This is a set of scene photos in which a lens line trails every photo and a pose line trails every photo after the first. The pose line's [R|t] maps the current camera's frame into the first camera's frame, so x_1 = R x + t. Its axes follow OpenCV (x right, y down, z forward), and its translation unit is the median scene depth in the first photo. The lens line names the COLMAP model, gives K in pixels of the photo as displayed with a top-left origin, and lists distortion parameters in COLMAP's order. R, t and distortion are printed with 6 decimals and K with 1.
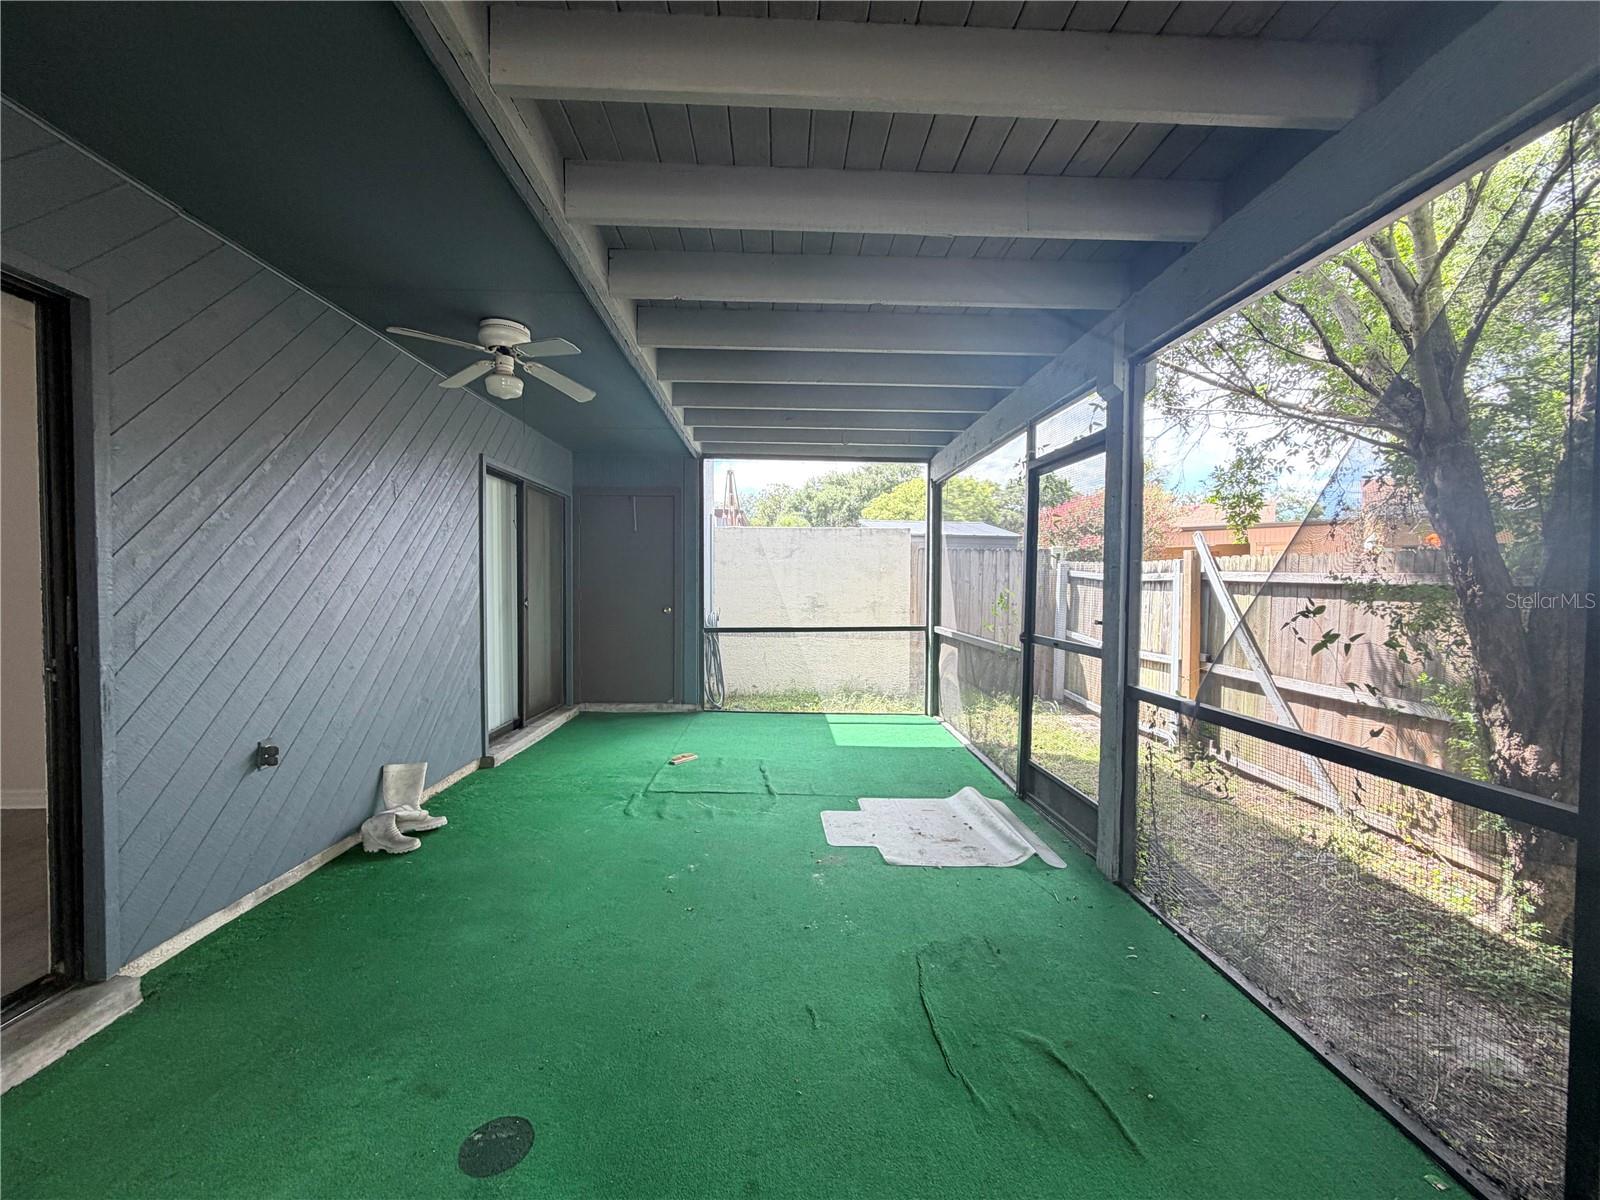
lens RADIAL K [[639.0, 0, 796.1], [0, 639.0, 598.2], [0, 0, 1]] dist [0.000690, -0.000516]
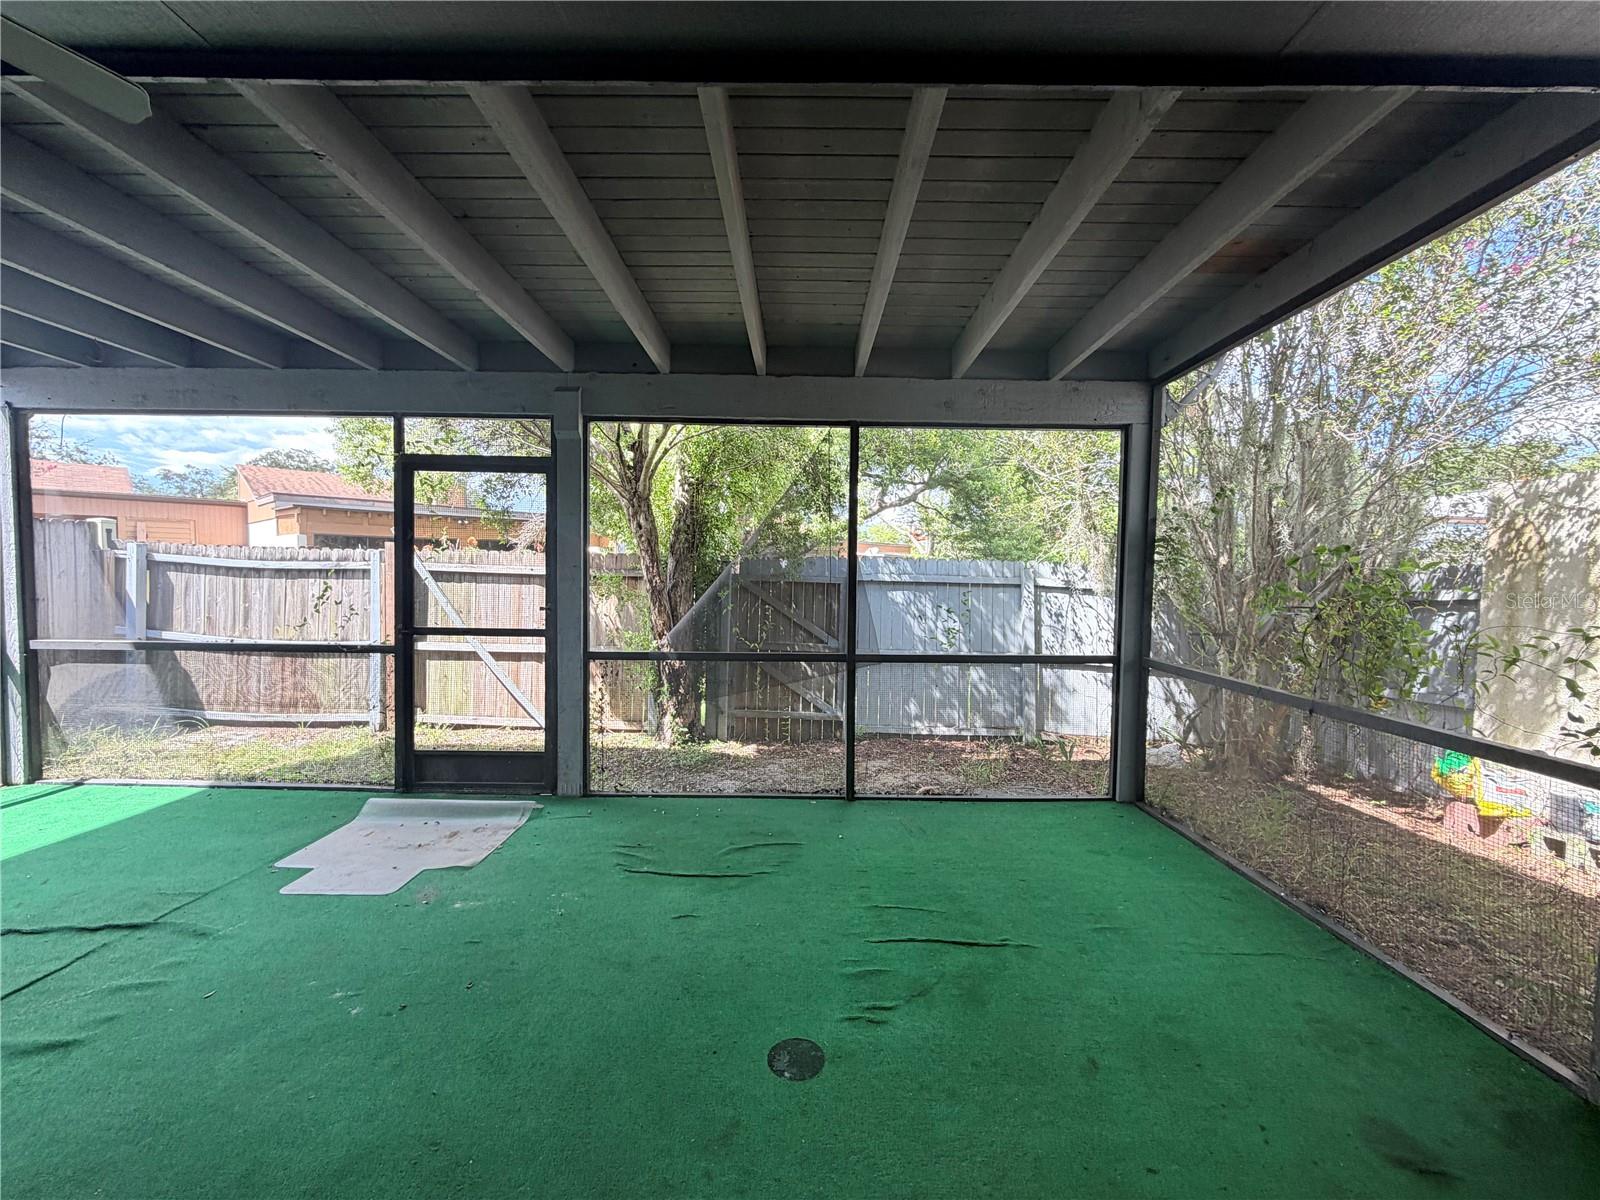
lens RADIAL K [[639.0, 0, 796.1], [0, 639.0, 598.2], [0, 0, 1]] dist [0.000690, -0.000516]
pose [[0.037441, -0.044860, 0.998291, -0.632853], [0.012000, 0.998940, 0.044439, -0.026994], [-0.999227, 0.010316, 0.037939, 0.365071]]
